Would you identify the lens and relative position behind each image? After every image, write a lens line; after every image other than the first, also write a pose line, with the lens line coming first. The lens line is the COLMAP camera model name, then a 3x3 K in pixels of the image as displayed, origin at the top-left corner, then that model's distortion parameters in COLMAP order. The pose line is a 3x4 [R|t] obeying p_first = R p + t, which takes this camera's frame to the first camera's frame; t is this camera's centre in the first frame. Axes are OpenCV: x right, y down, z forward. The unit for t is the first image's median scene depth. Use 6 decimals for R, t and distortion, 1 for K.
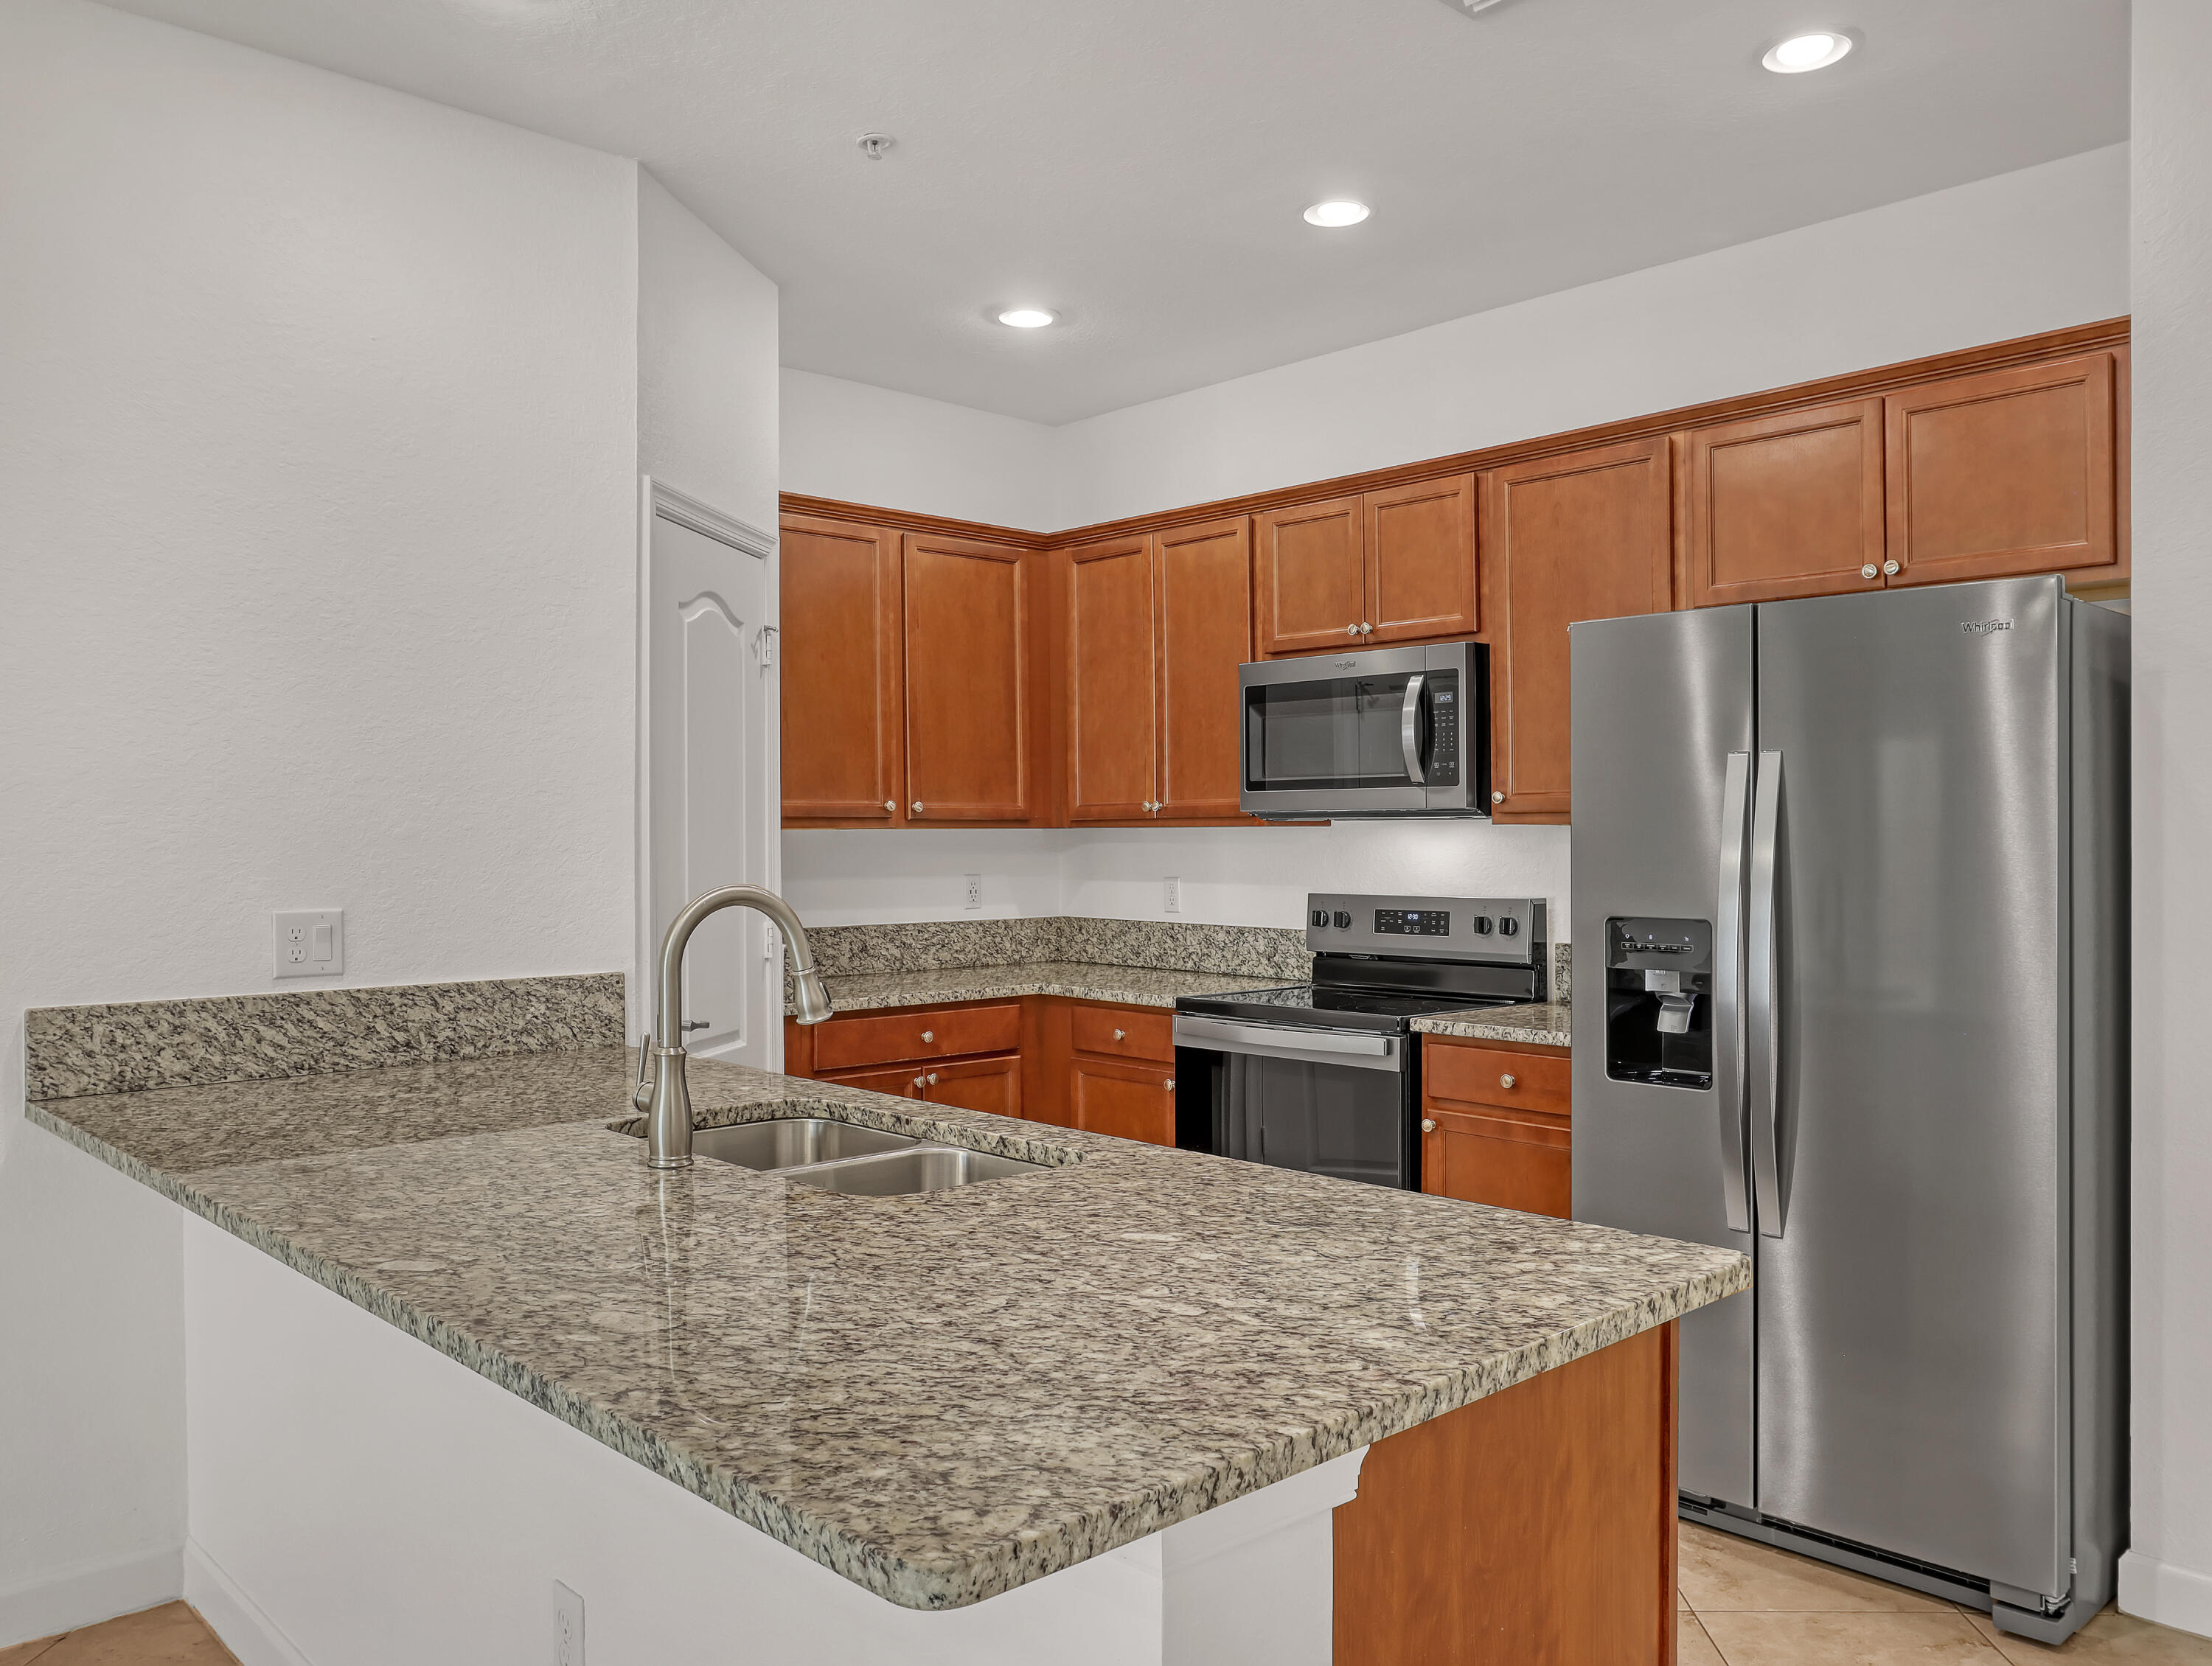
lens RADIAL K [[1726.8, 0, 1076.5], [0, 1726.8, 812.7], [0, 0, 1]] dist [-0.012911, 0.008552]
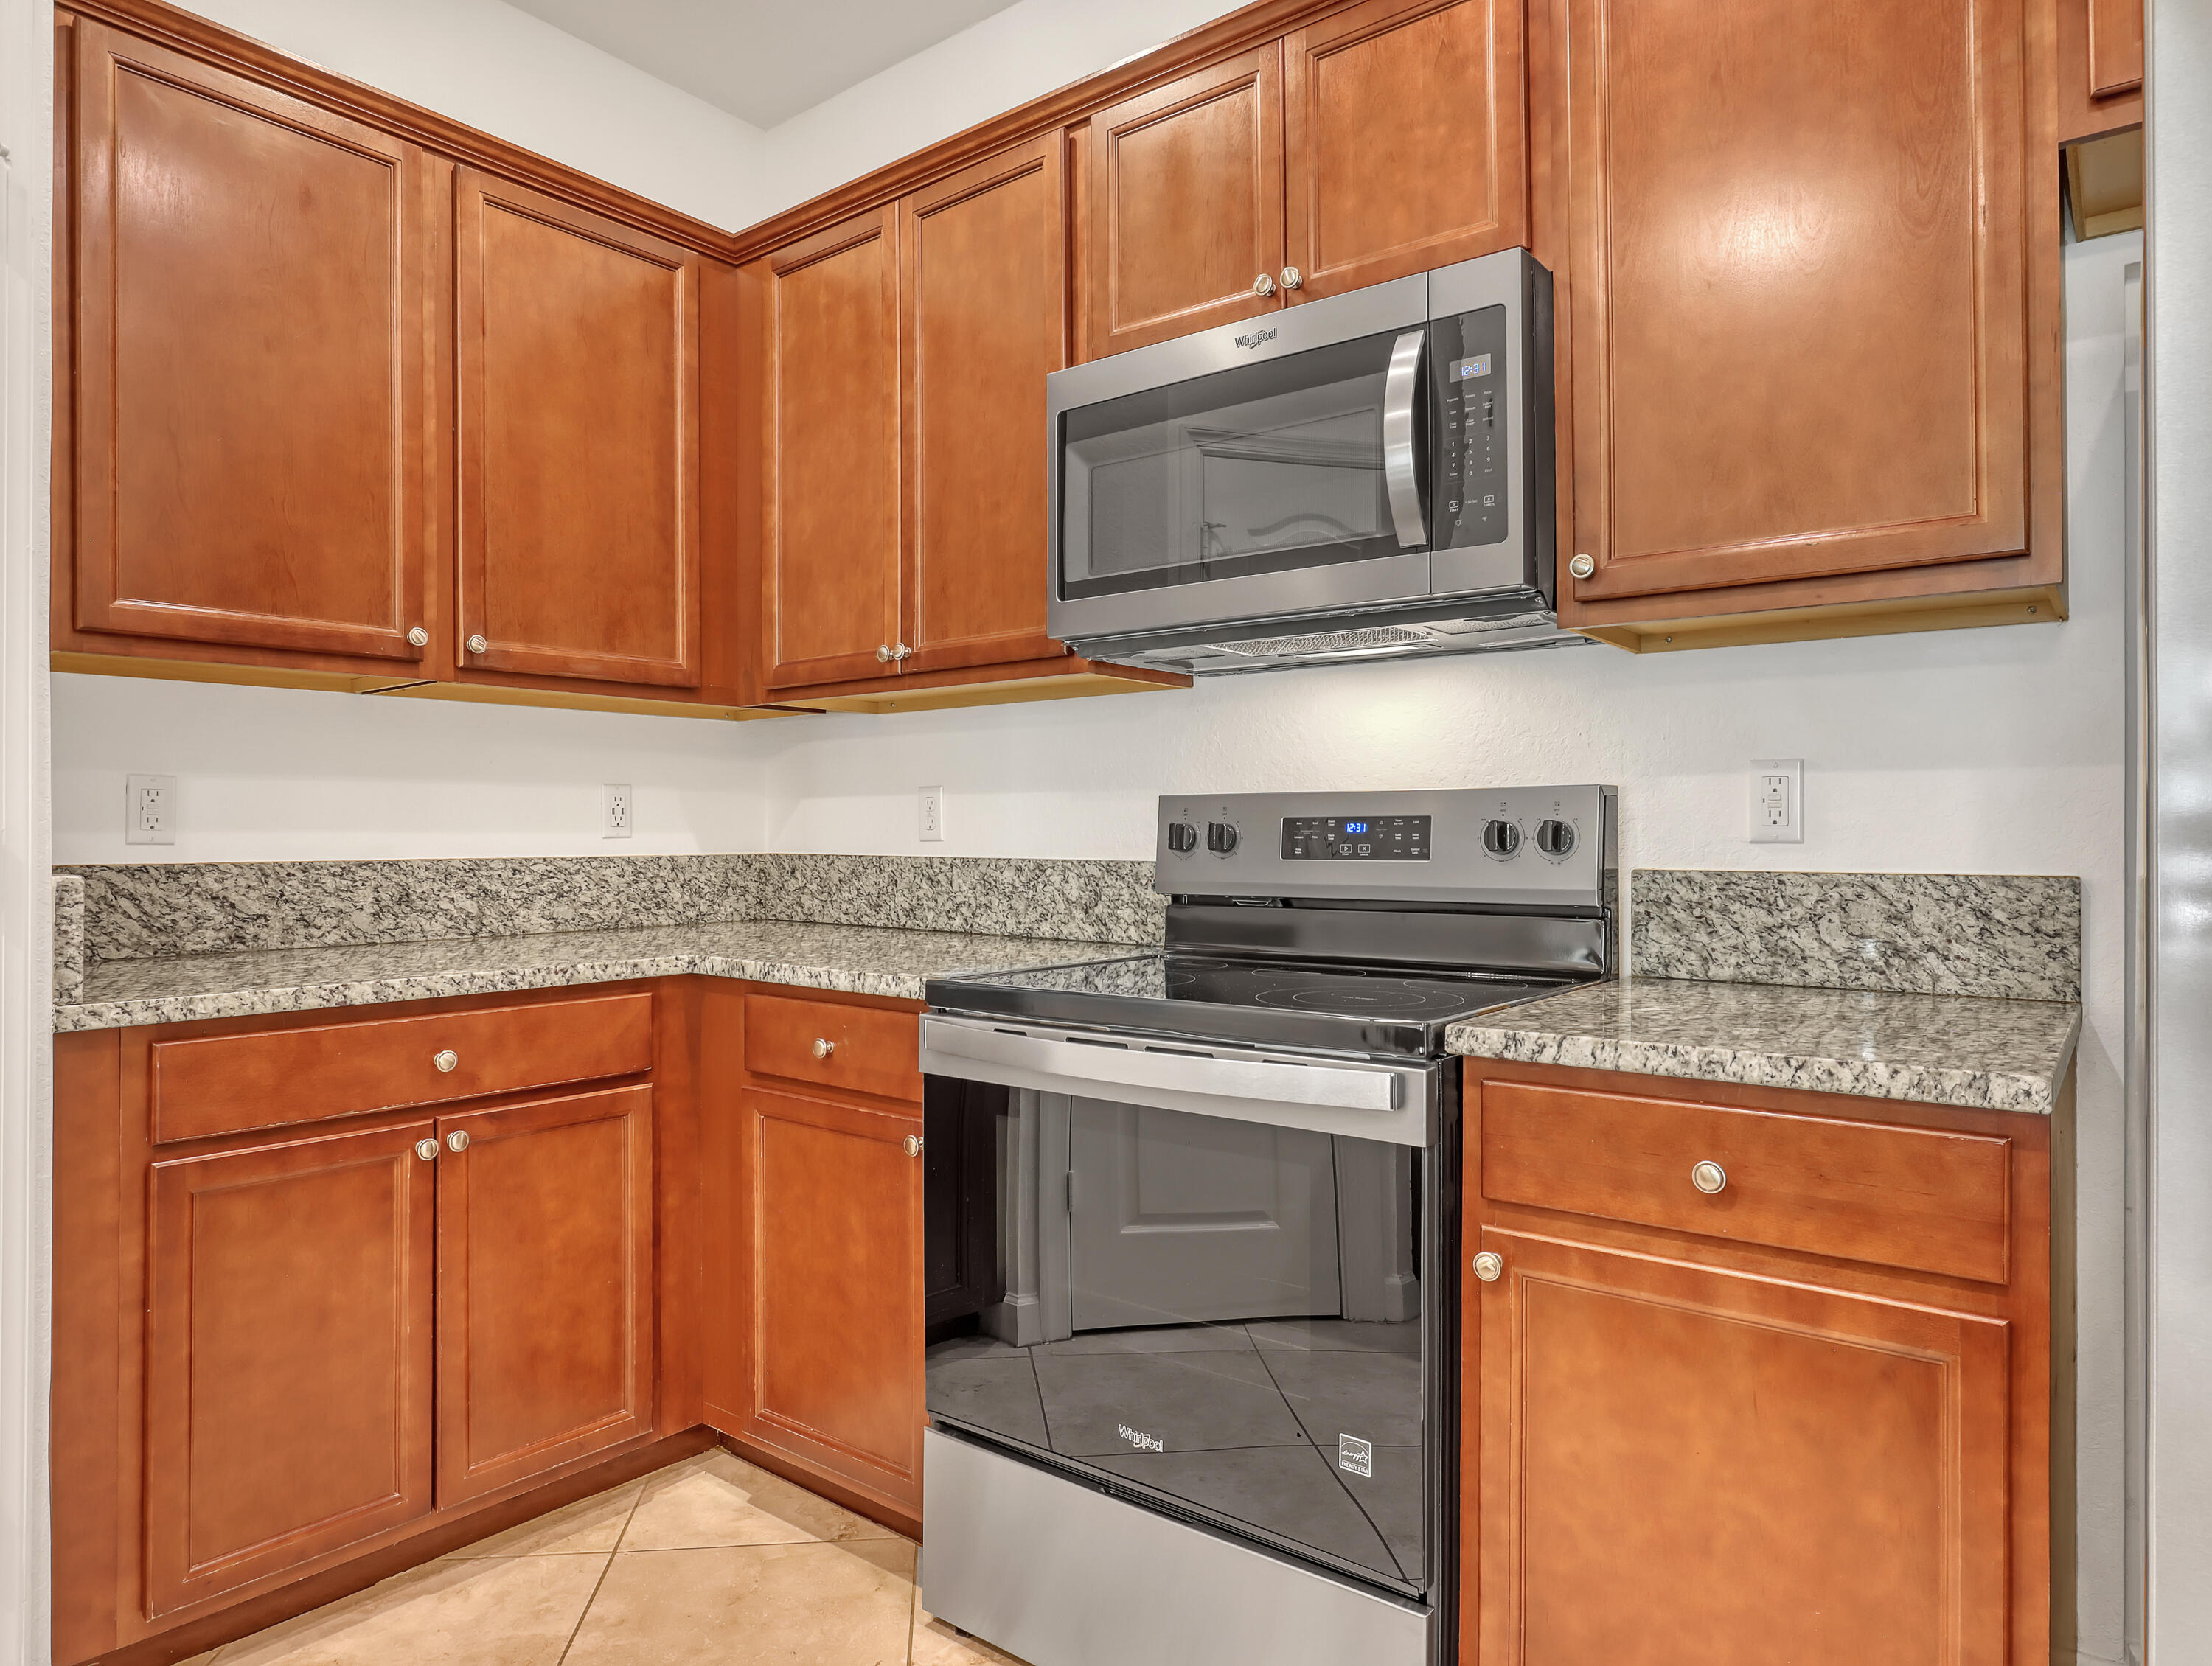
lens RADIAL K [[1343.3, 0, 1106.9], [0, 1343.3, 818.0], [0, 0, 1]] dist [-0.045283, 0.030256]
pose [[0.985715, 0.004487, 0.168363, 0.041500], [-0.004531, 0.999990, -0.000124, 0.056392], [-0.168362, -0.000641, 0.985725, 0.574382]]
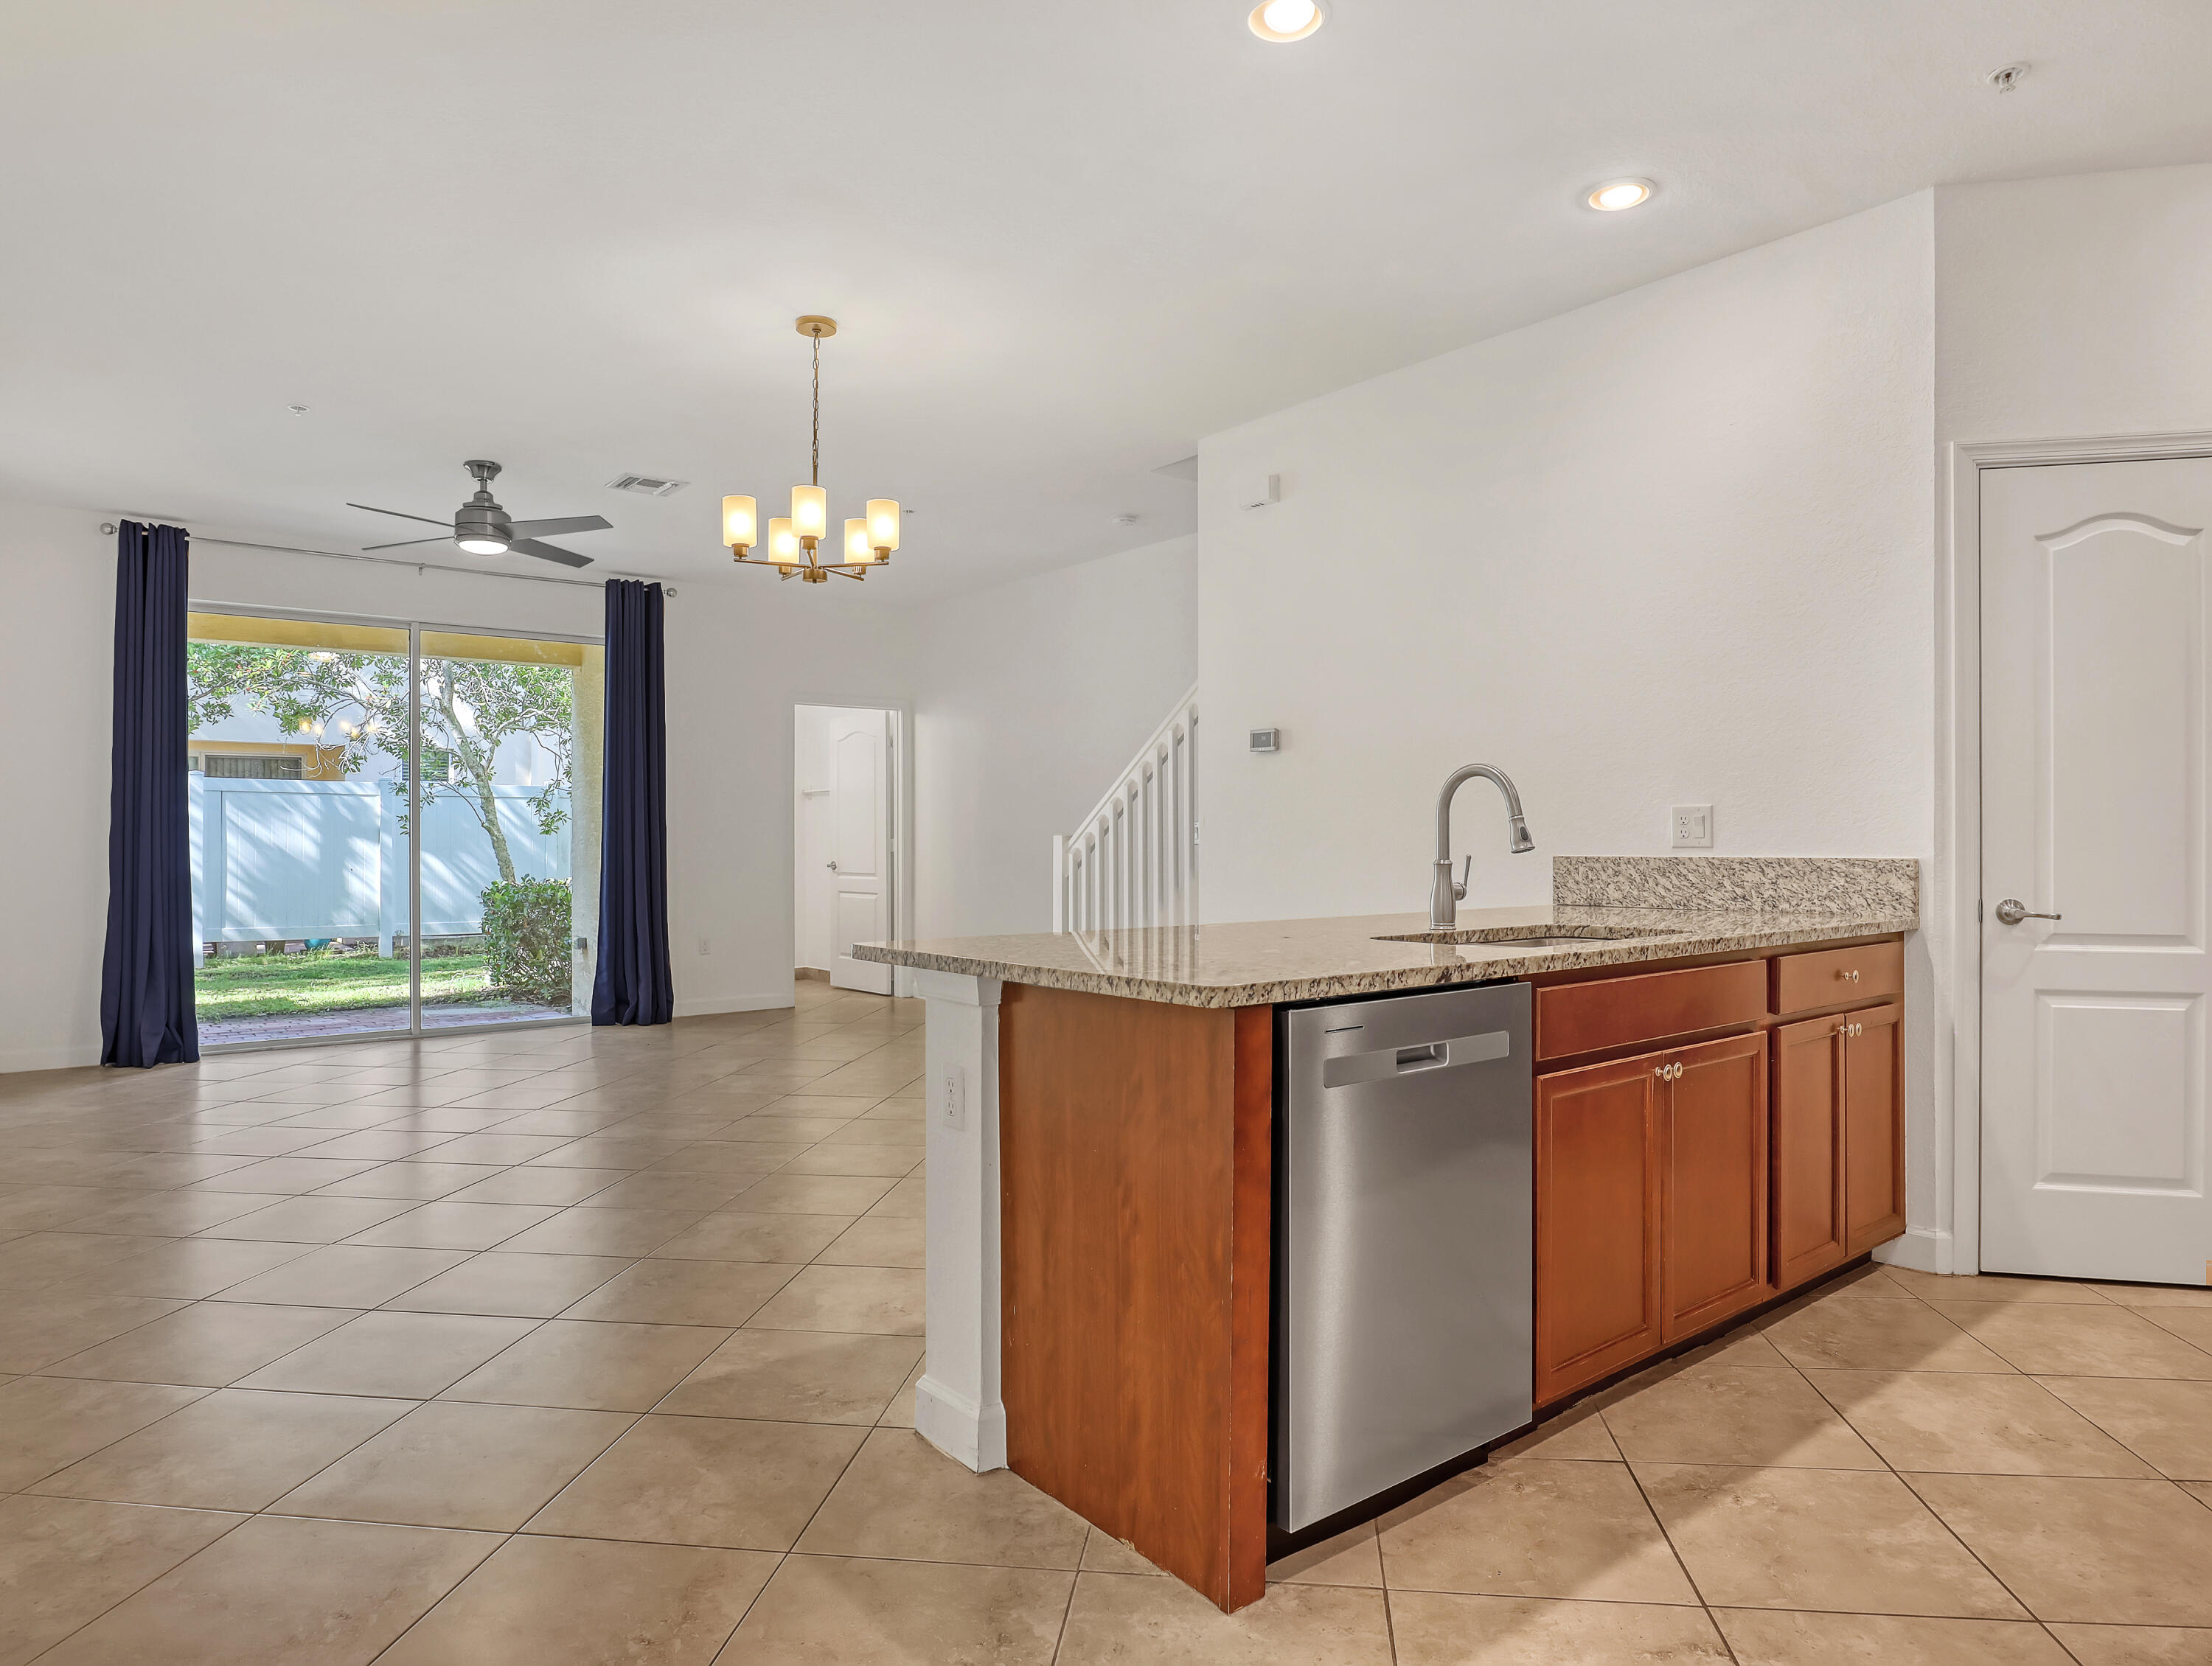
lens RADIAL K [[1343.3, 0, 1106.9], [0, 1343.3, 818.0], [0, 0, 1]] dist [-0.045283, 0.030256]
pose [[-0.088333, -0.014900, -0.995980, 0.553835], [0.010742, 0.999816, -0.015910, 0.055634], [0.996033, -0.012104, -0.088157, 0.393340]]
